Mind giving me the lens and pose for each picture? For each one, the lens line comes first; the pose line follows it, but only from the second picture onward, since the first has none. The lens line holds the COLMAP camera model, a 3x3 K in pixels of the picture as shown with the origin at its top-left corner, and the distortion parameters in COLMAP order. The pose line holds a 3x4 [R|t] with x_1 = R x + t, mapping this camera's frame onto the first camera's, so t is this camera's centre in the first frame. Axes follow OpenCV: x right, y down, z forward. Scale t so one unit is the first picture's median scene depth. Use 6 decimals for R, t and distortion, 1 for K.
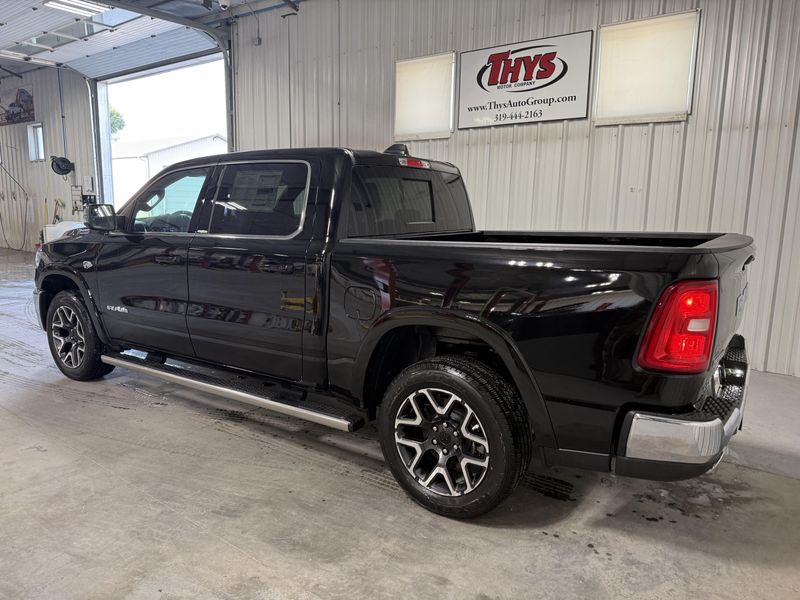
lens RADIAL K [[566.0, 0, 401.2], [0, 566.0, 297.9], [0, 0, 1]] dist [0.039536, -0.048587]
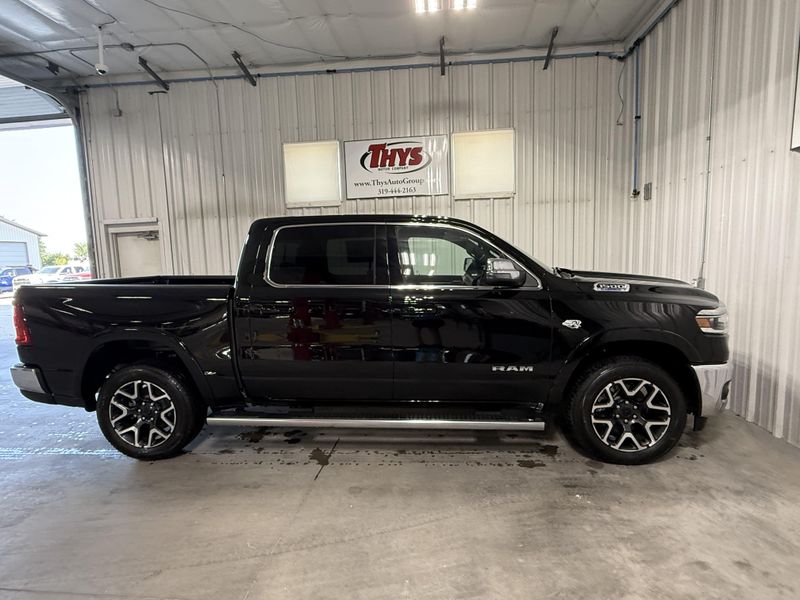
lens RADIAL K [[400.3, 0, 402.8], [0, 400.3, 298.5], [0, 0, 1]] dist [-0.000889, -0.000247]
pose [[0.853394, -0.096436, 0.512268, -0.301640], [0.129359, 0.991176, -0.028910, -0.037667], [-0.504960, 0.090938, 0.858339, 0.203535]]
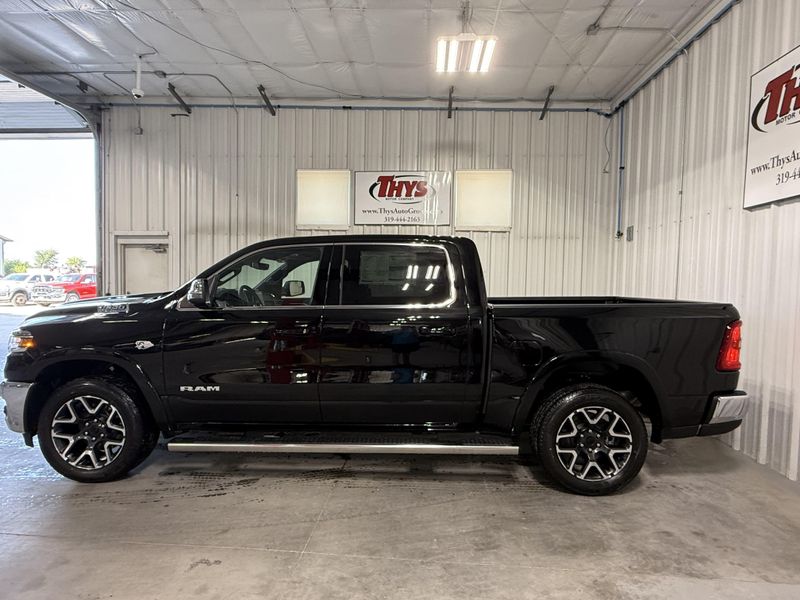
lens RADIAL K [[417.2, 0, 401.2], [0, 417.2, 298.6], [0, 0, 1]] dist [-0.000759, 0.000334]
pose [[0.831730, -0.021725, 0.554755, -0.399365], [0.085722, 0.992276, -0.089663, -0.025568], [-0.548523, 0.122130, 0.827168, 0.150261]]
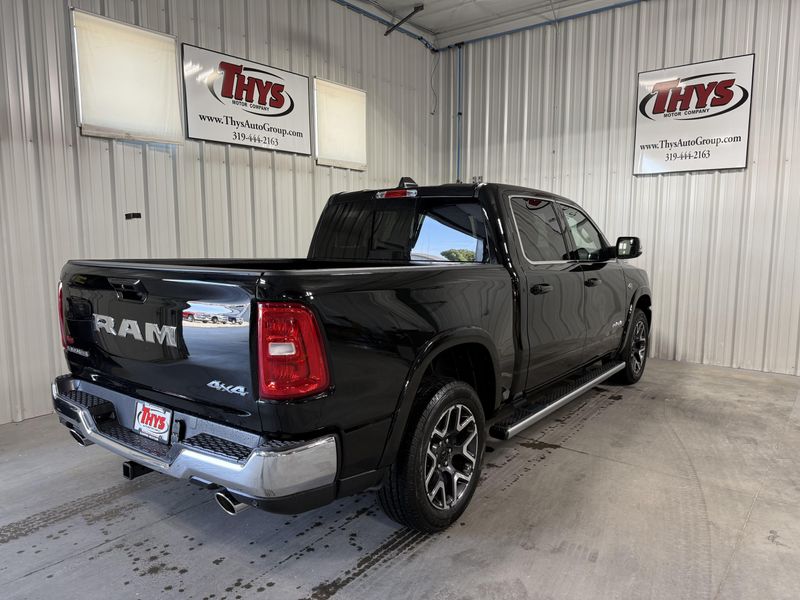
lens RADIAL K [[566.0, 0, 401.2], [0, 566.0, 297.9], [0, 0, 1]] dist [0.039536, -0.048587]
pose [[0.022395, -0.127852, 0.991540, -0.771123], [0.167683, 0.978220, 0.122347, -0.141295], [-0.985587, 0.163524, 0.043346, 0.783201]]
